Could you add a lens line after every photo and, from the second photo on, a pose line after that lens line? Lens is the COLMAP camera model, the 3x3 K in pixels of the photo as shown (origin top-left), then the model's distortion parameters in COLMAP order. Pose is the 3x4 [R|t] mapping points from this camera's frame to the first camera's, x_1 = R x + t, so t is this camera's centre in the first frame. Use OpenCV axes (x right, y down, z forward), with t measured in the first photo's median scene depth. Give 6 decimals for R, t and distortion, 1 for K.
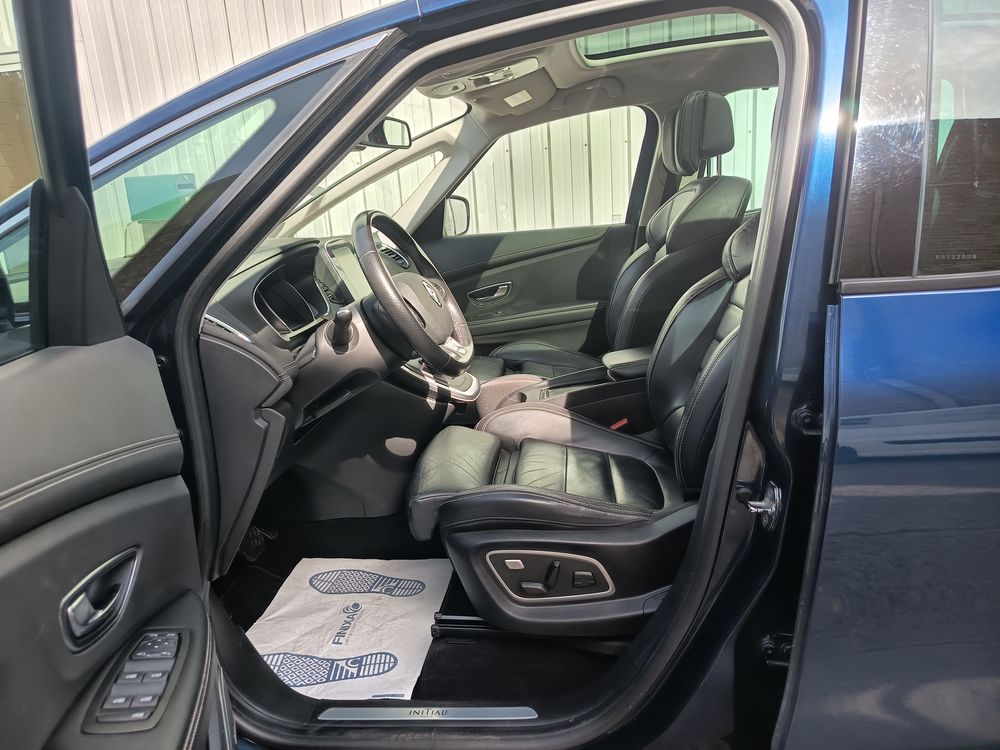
lens RADIAL K [[699.4, 0, 496.4], [0, 699.4, 362.2], [0, 0, 1]] dist [0.159300, -0.000893]
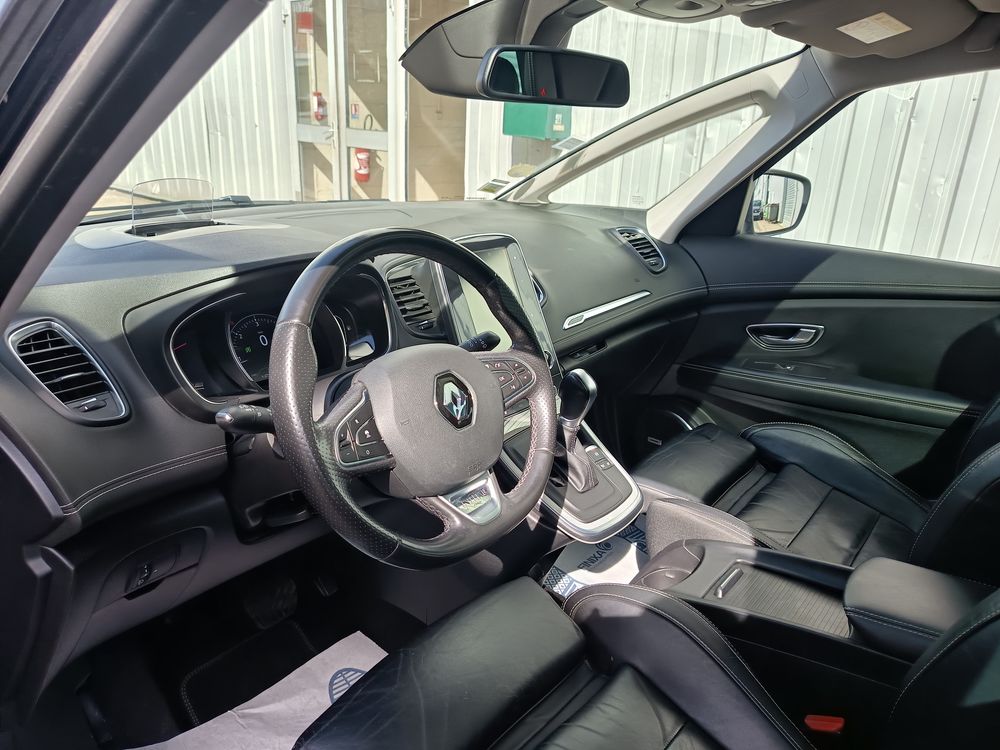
lens RADIAL K [[703.8, 0, 500.0], [0, 703.8, 375.0], [0, 0, 1]] dist [0.004262, -0.004664]
pose [[0.813411, 0.298788, -0.499088, 0.116308], [-0.232766, 0.953499, 0.191470, -0.131040], [0.533088, -0.039573, 0.845134, 0.328529]]
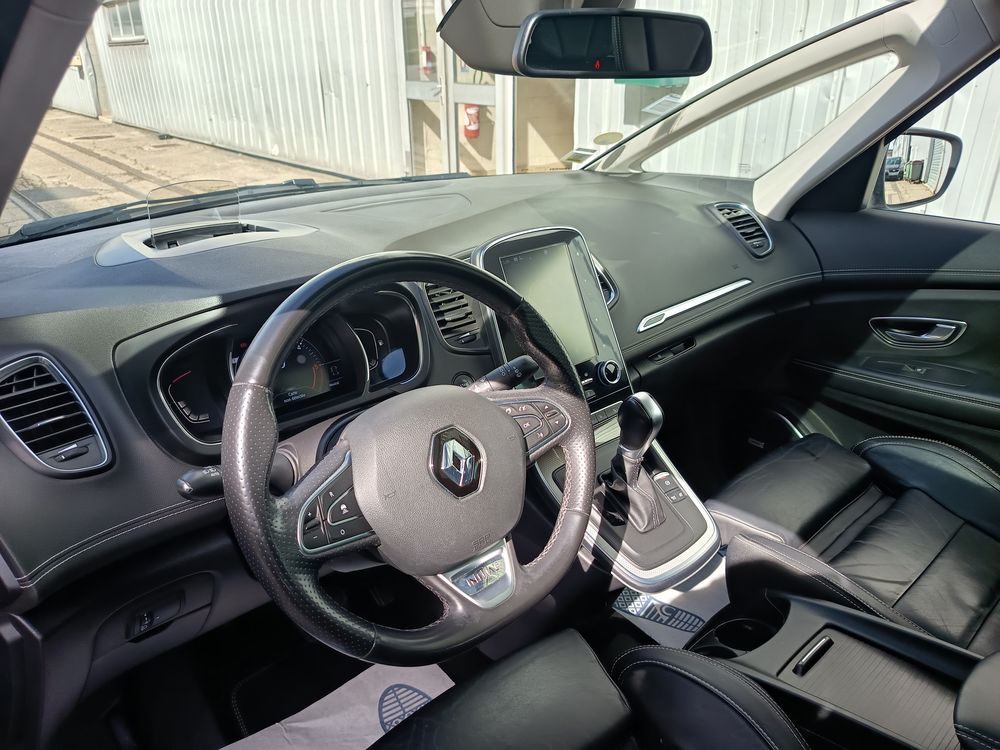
lens RADIAL K [[703.2, 0, 504.6], [0, 703.2, 378.3], [0, 0, 1]] dist [-0.007460, -0.005679]
pose [[0.716779, 0.352157, -0.601842, 0.105526], [-0.206846, 0.931636, 0.298781, -0.166008], [0.665915, -0.089671, 0.740619, 0.403002]]
